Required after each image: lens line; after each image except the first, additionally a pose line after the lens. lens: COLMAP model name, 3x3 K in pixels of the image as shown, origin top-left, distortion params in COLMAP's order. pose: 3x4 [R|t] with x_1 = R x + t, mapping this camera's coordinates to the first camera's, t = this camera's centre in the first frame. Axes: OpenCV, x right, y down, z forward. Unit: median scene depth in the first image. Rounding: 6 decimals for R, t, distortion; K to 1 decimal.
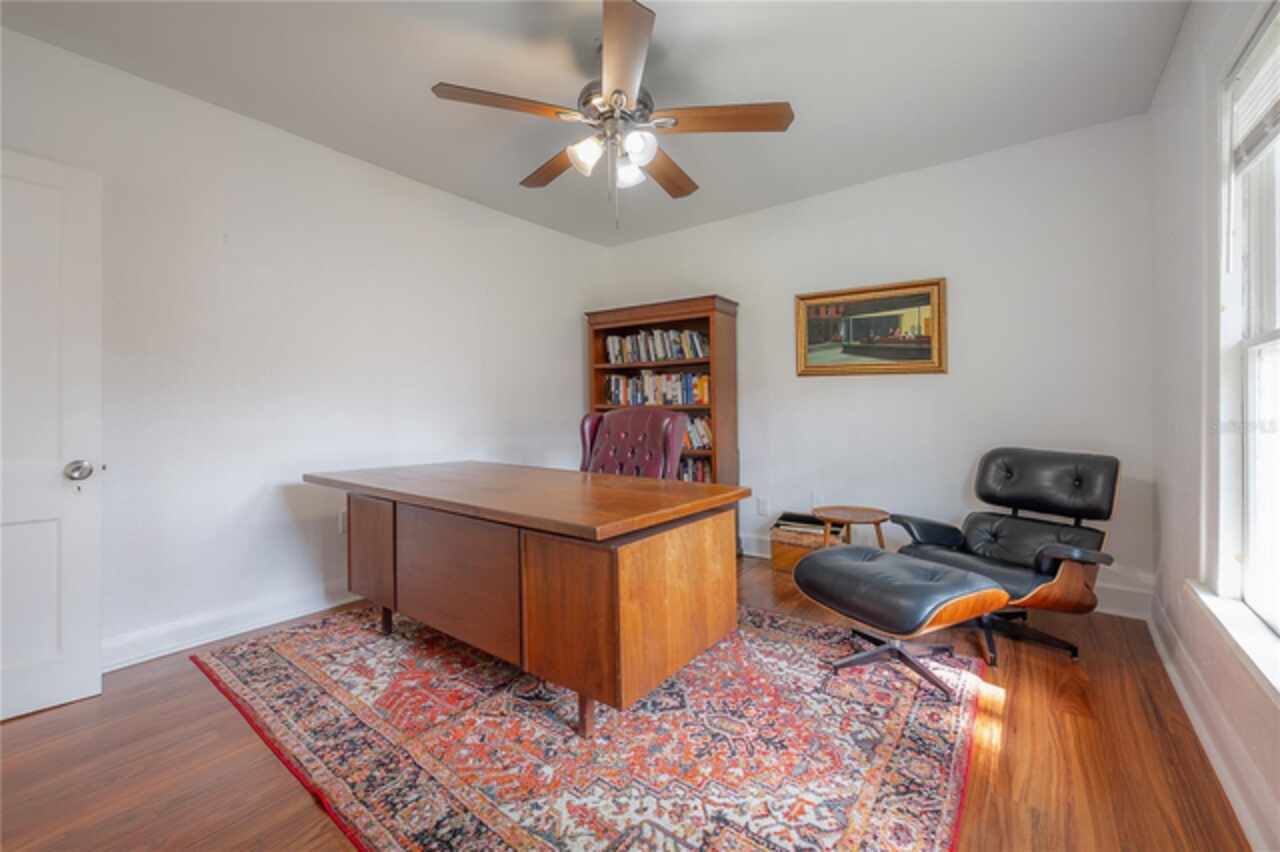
lens RADIAL K [[515.5, 0, 635.3], [0, 515.5, 416.5], [0, 0, 1]] dist [-0.006083, 0.000576]
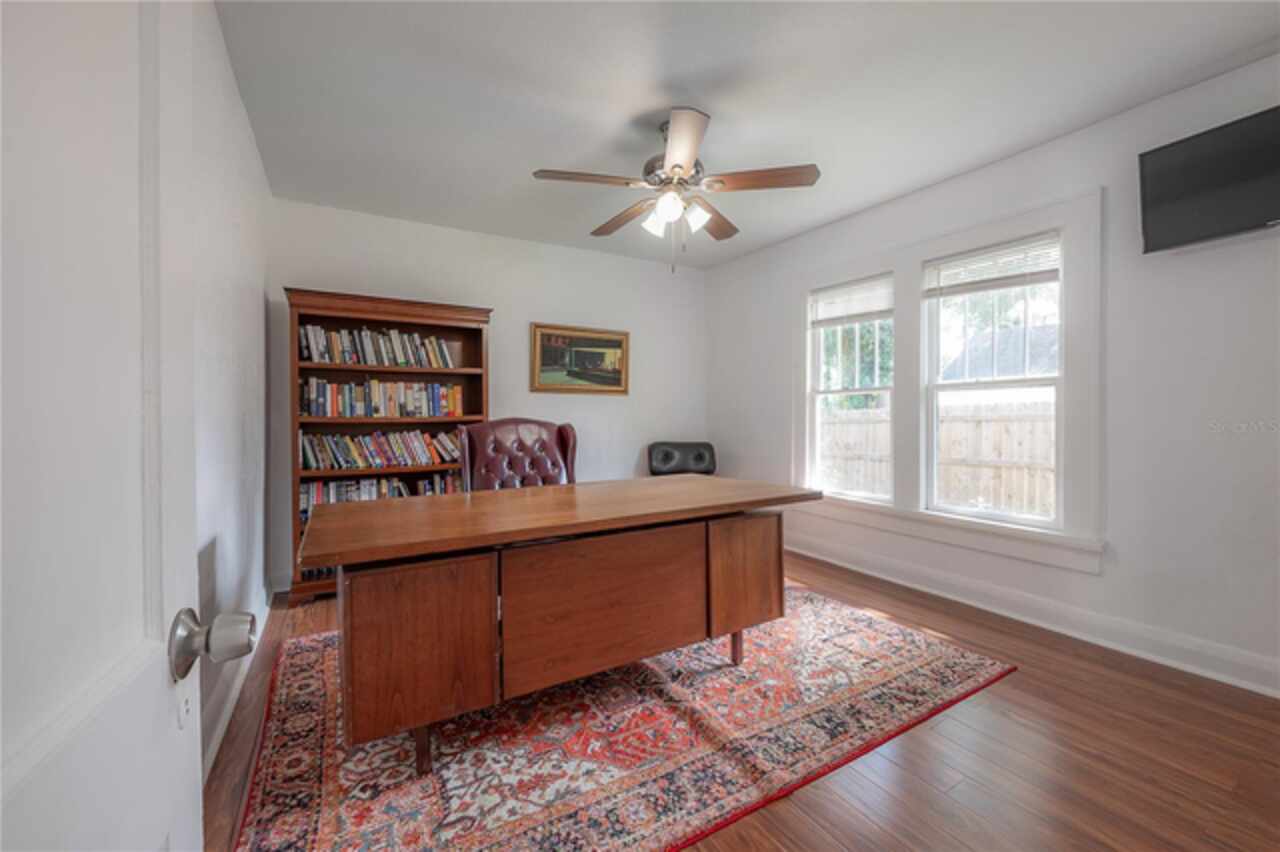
lens RADIAL K [[515.5, 0, 634.6], [0, 515.5, 420.1], [0, 0, 1]] dist [-0.006083, 0.000576]
pose [[0.377306, -0.008127, 0.926053, -0.728395], [0.026614, 0.999644, -0.002071, -0.006195], [-0.925706, 0.025427, 0.377388, 0.373949]]
